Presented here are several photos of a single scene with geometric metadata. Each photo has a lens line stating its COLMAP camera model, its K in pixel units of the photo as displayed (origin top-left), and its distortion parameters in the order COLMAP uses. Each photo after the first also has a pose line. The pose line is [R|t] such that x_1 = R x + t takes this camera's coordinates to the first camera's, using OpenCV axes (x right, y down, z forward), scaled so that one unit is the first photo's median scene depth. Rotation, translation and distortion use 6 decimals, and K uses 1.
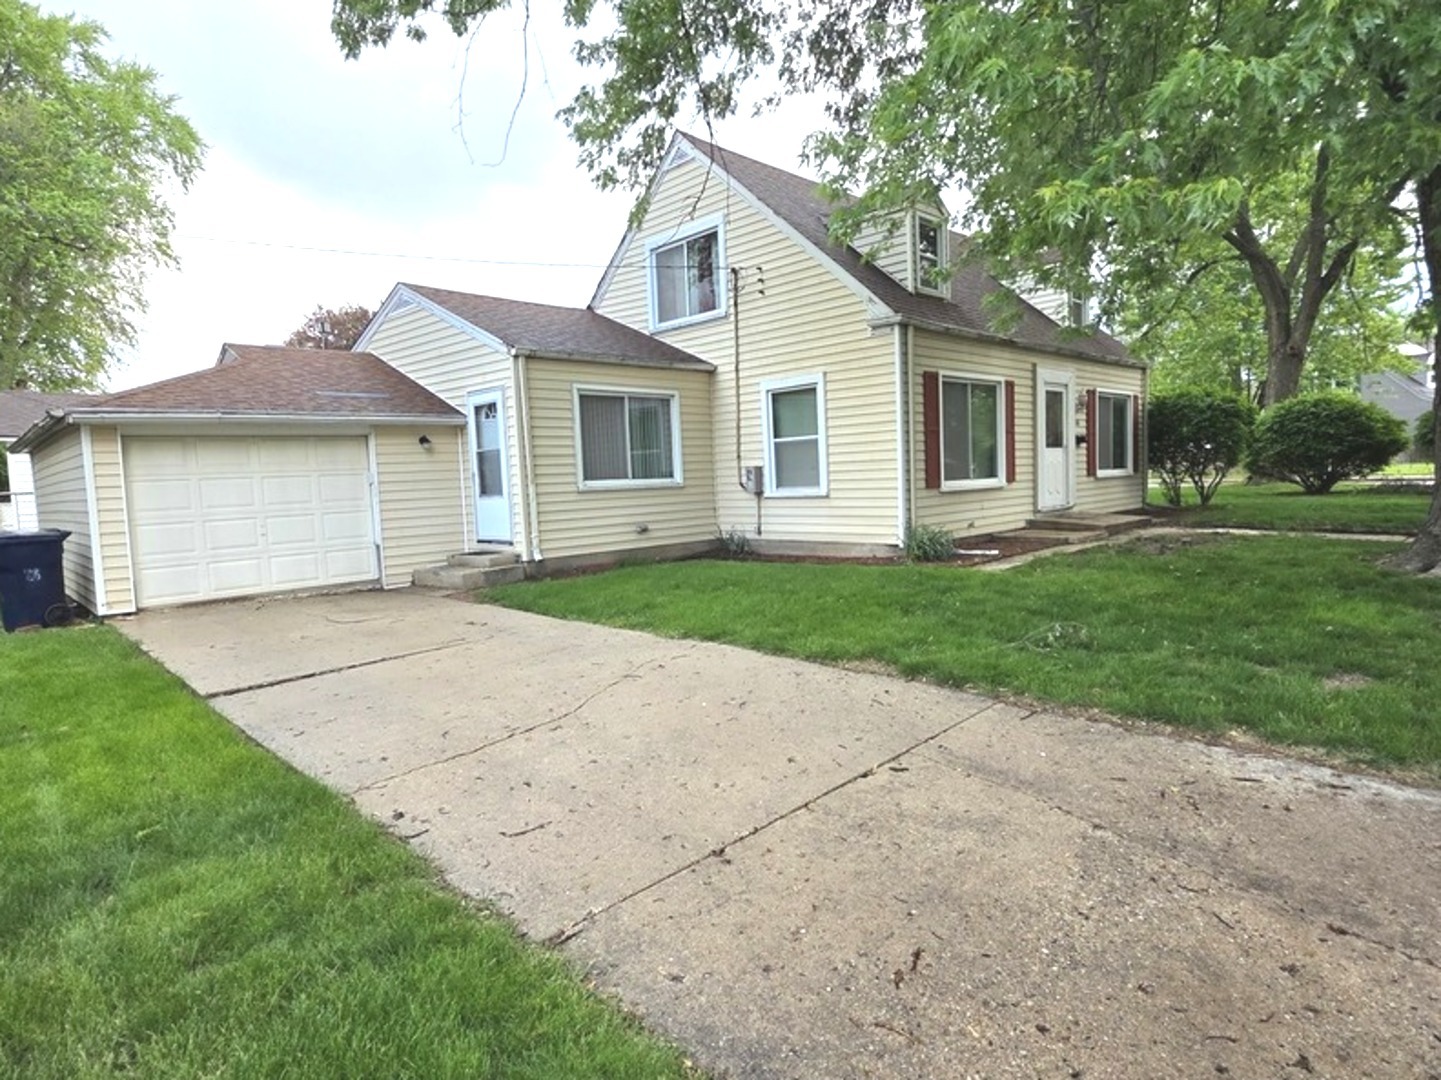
lens RADIAL K [[852.7, 0, 720.5], [0, 852.7, 540.3], [0, 0, 1]] dist [-0.039381, 0.005308]
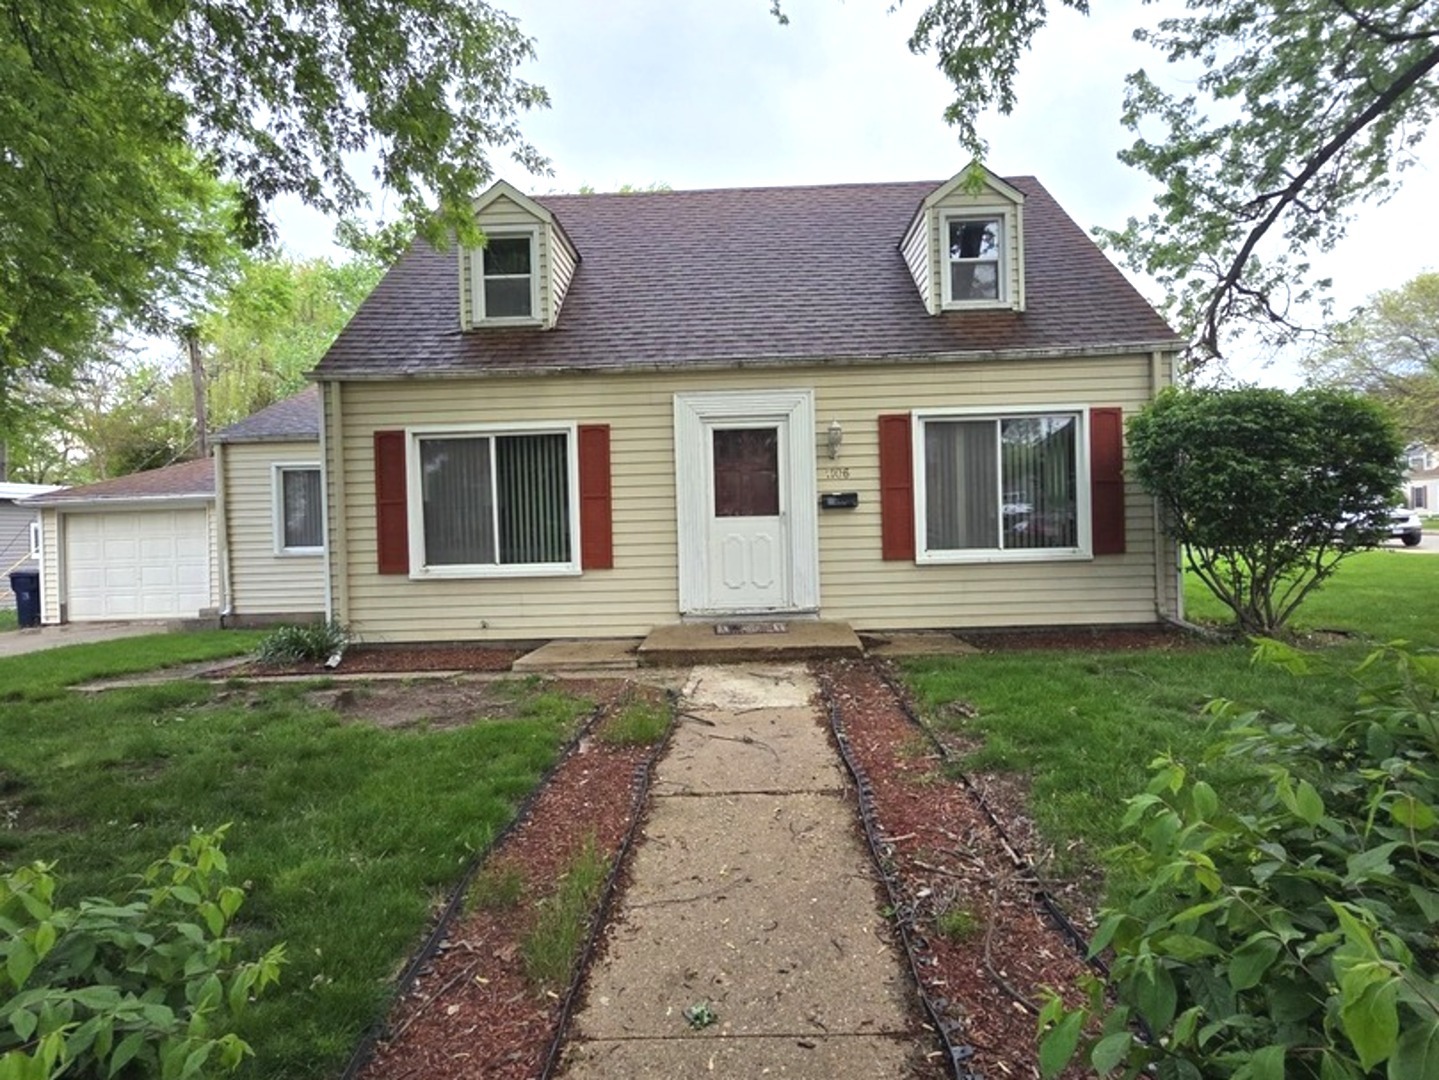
lens RADIAL K [[851.6, 0, 692.2], [0, 851.6, 542.6], [0, 0, 1]] dist [-0.039381, 0.005308]
pose [[0.679735, 0.031969, -0.732761, 0.958377], [-0.058251, 0.998247, -0.010484, -0.091031], [0.731141, 0.049810, 0.680406, 0.609563]]
